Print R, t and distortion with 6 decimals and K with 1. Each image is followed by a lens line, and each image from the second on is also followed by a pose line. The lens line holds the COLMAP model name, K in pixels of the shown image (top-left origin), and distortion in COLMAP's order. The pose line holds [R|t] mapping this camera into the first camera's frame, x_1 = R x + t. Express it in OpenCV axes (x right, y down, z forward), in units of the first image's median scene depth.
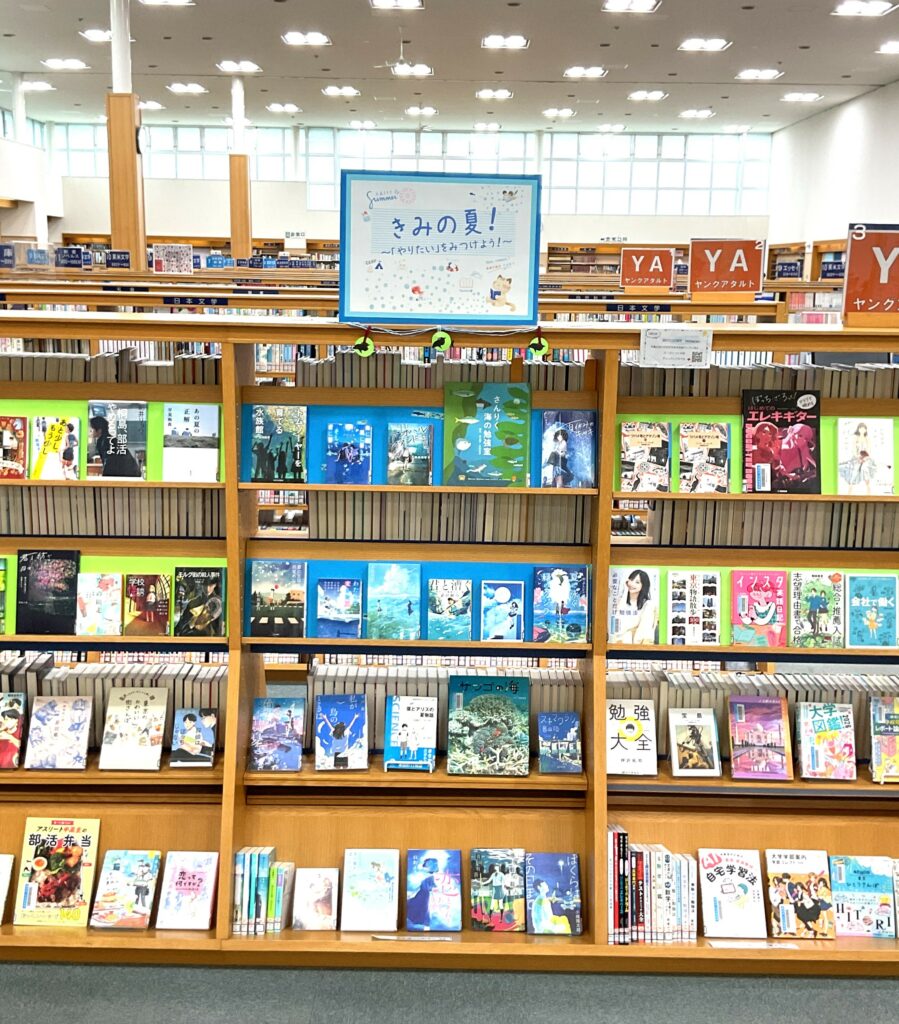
lens RADIAL K [[1228.3, 0, 445.0], [0, 1228.3, 516.9], [0, 0, 1]] dist [0.108895, -0.015974]
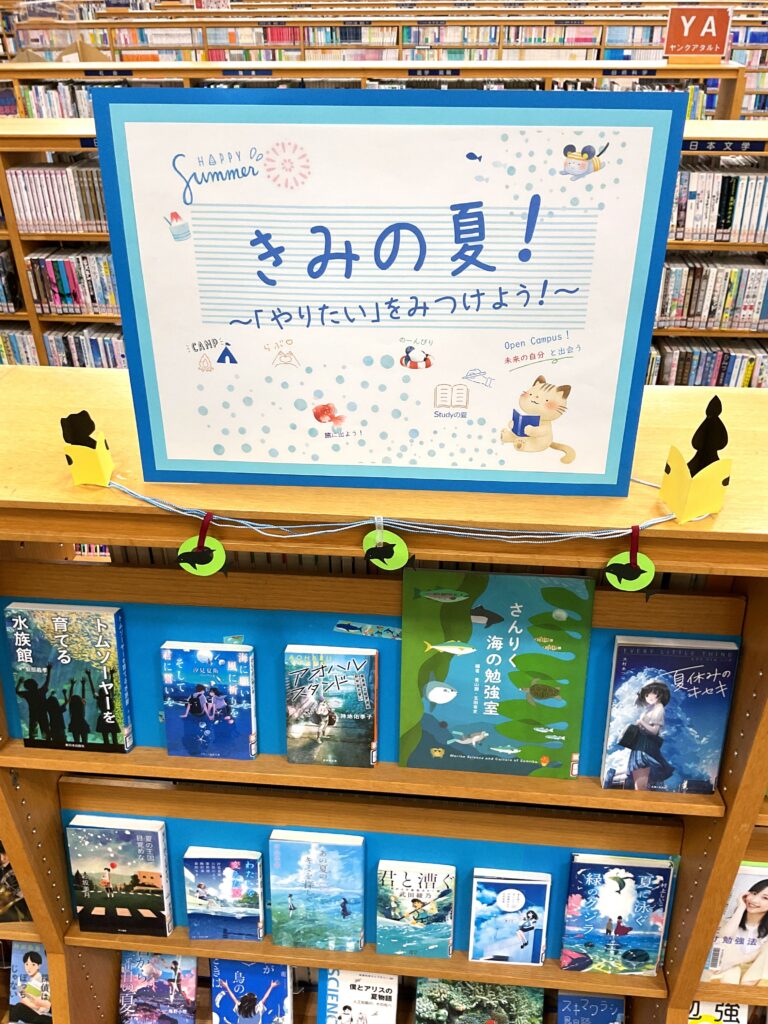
lens RADIAL K [[856.8, 0, 384.0], [0, 856.8, 512.0], [0, 0, 1]] dist [0.085558, -0.158954]
pose [[0.996260, 0.023228, -0.083221, 0.018799], [0.008665, 0.931467, 0.363722, -0.246860], [0.085966, -0.363083, 0.927783, 0.711173]]
